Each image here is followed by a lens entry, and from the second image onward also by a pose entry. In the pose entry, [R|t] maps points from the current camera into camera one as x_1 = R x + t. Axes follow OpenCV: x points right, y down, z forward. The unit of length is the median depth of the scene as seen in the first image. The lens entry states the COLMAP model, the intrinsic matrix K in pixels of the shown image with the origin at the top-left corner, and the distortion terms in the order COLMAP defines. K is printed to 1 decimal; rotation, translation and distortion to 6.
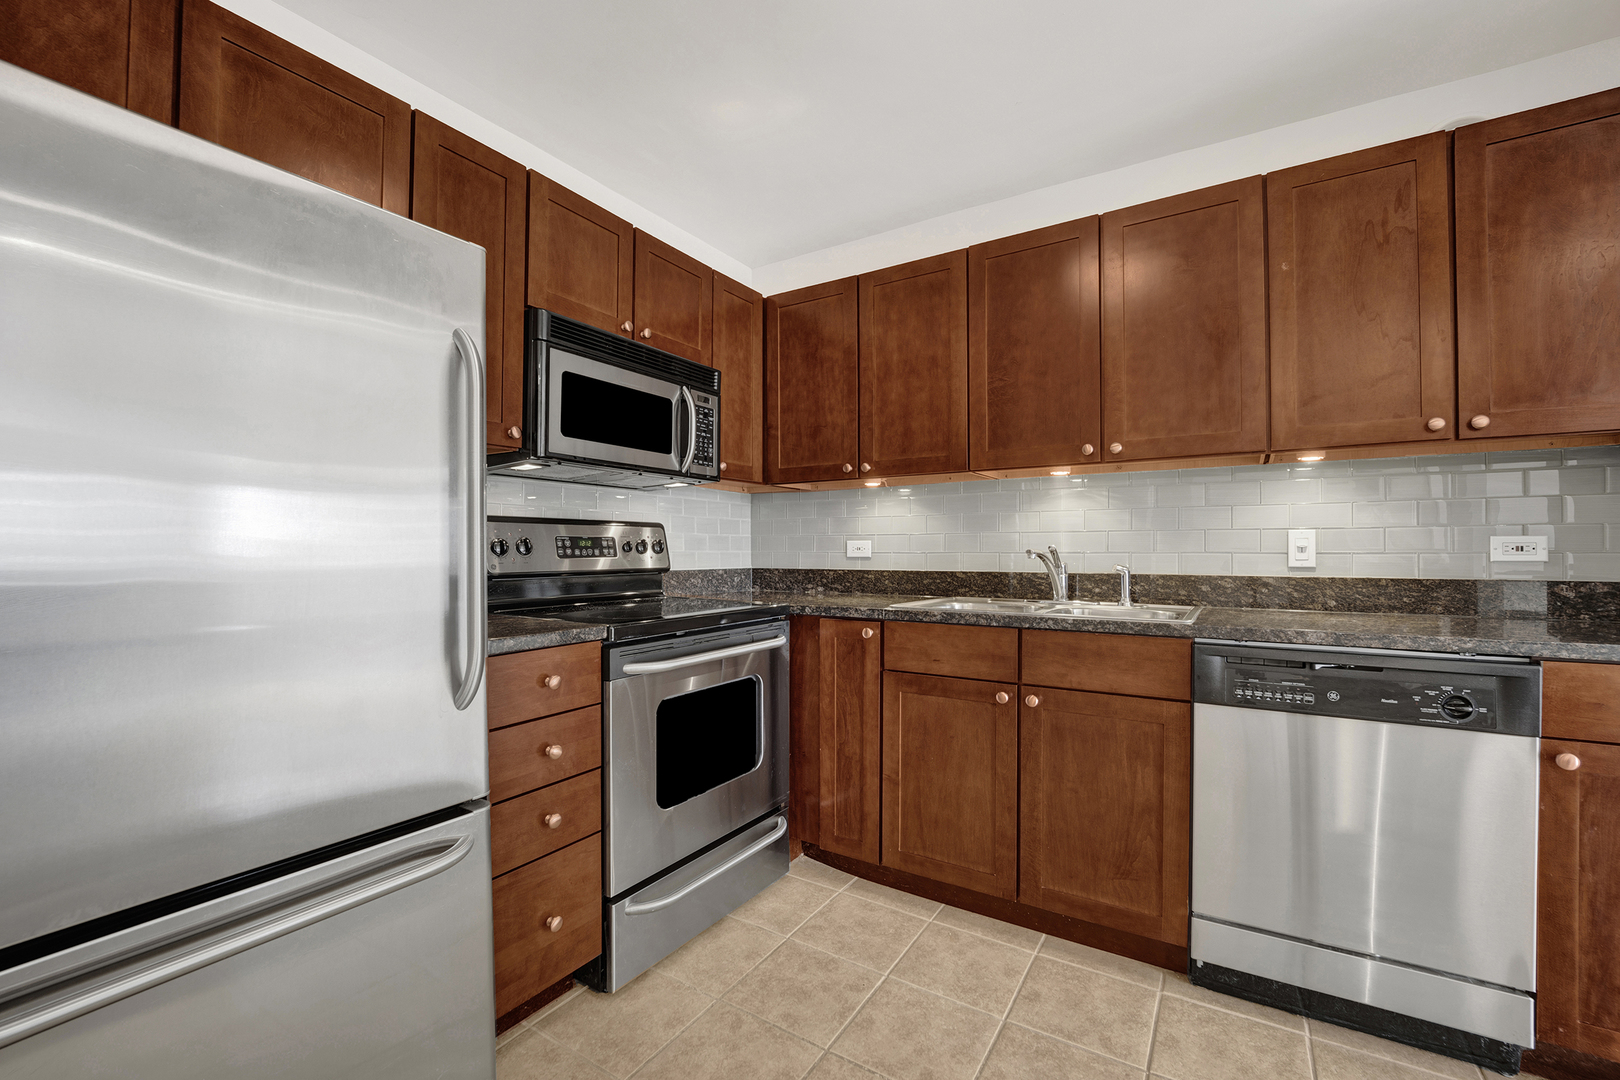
lens RADIAL K [[683.3, 0, 806.6], [0, 683.3, 545.7], [0, 0, 1]] dist [-0.021873, -0.000676]
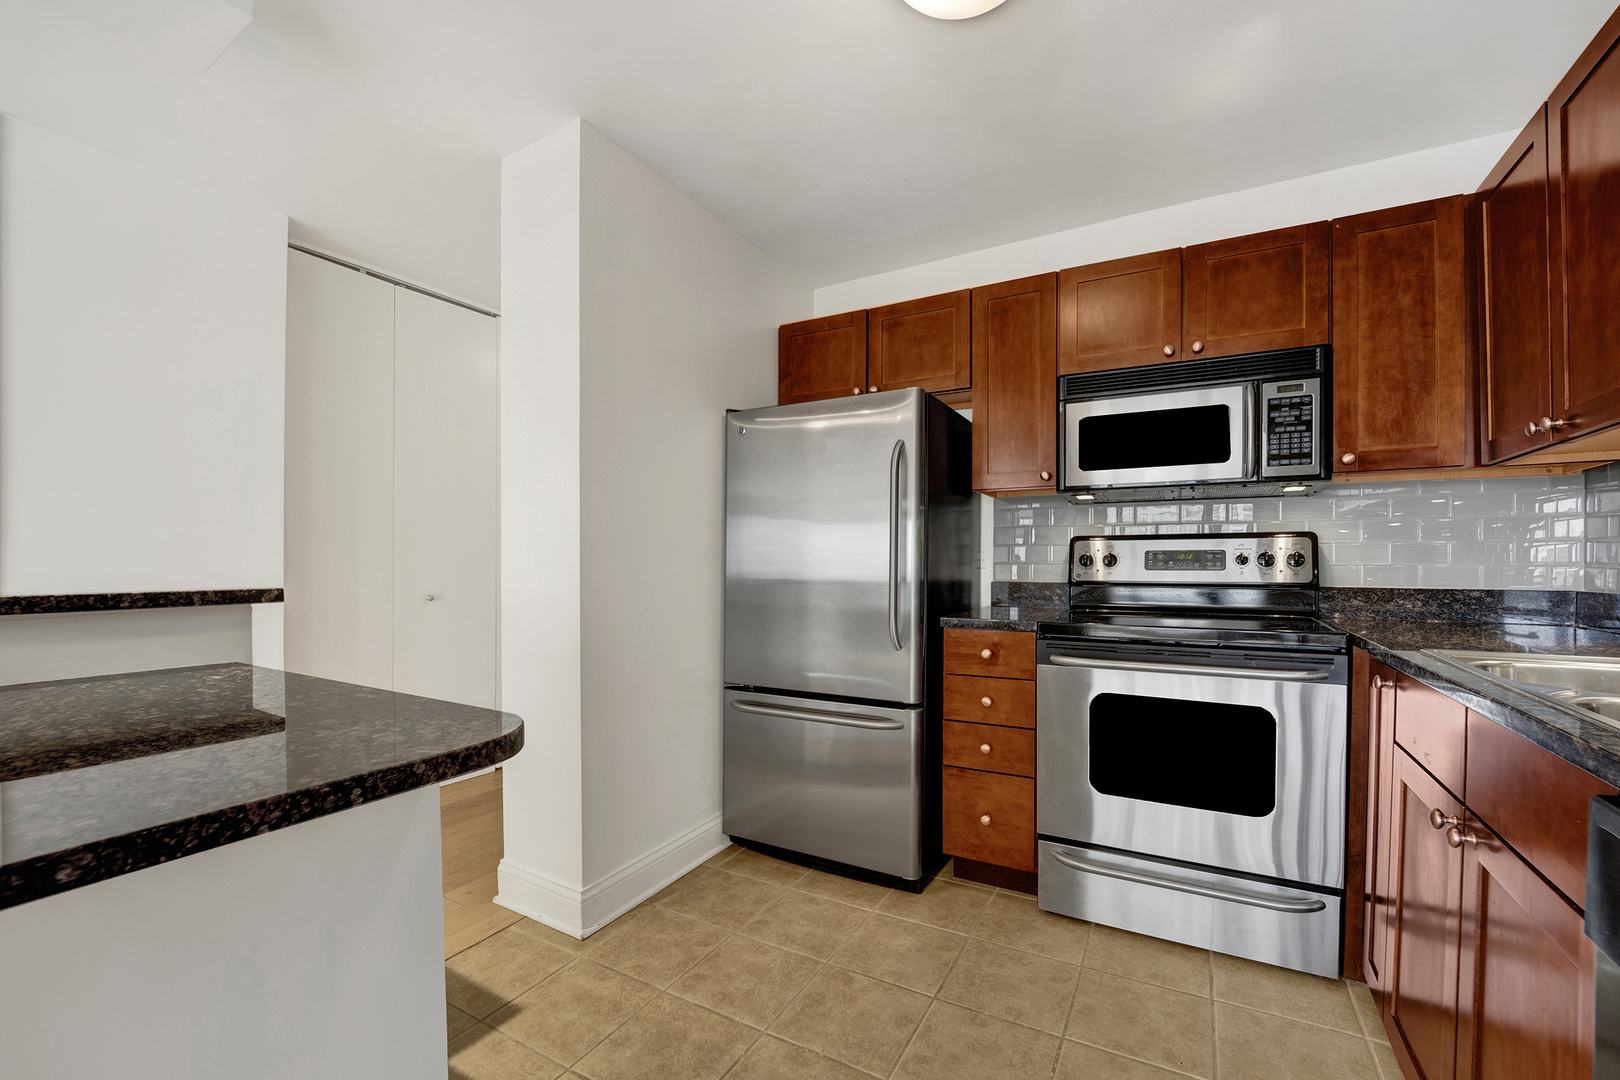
lens RADIAL K [[683.3, 0, 803.4], [0, 683.3, 557.2], [0, 0, 1]] dist [-0.021873, -0.000676]
pose [[0.023390, -0.004461, -0.999716, 0.859340], [0.006646, 0.999969, -0.004306, -0.002084], [0.999704, -0.006544, 0.023419, 0.457417]]
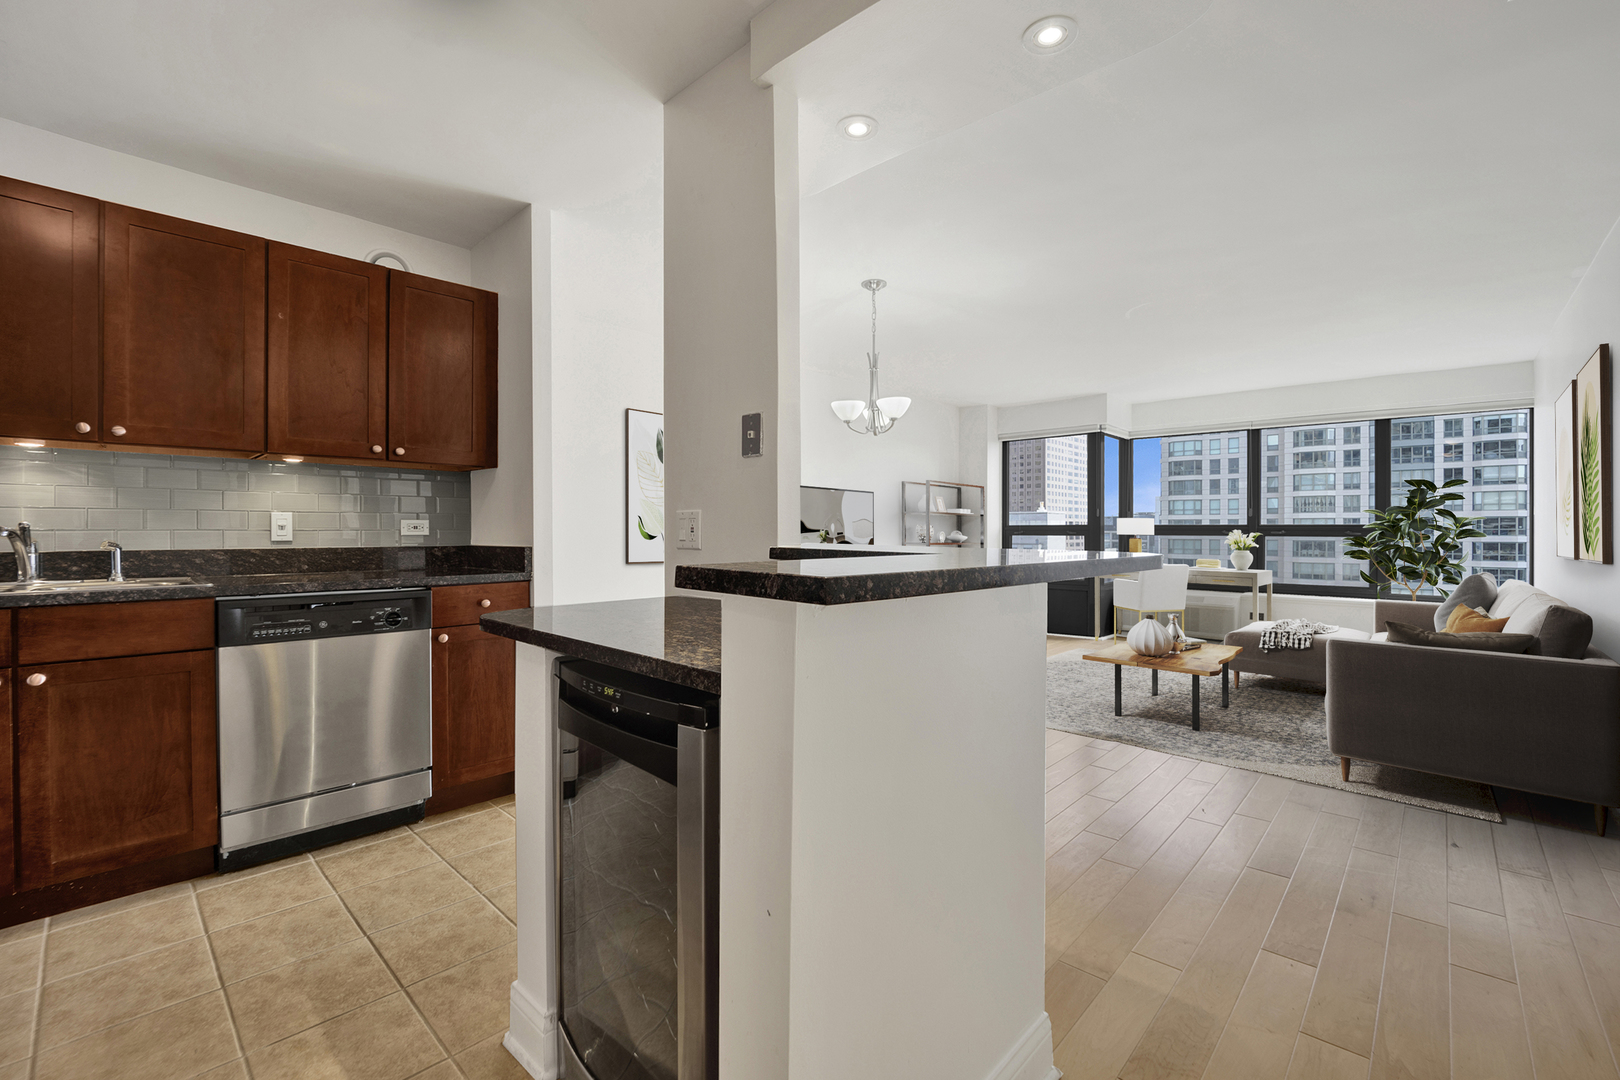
lens RADIAL K [[683.3, 0, 801.0], [0, 683.3, 535.2], [0, 0, 1]] dist [-0.021873, -0.000676]
pose [[0.196819, -0.006849, 0.980416, -0.388667], [-0.006864, 0.999941, 0.008364, 0.003073], [-0.980416, -0.008376, 0.196760, -0.273013]]
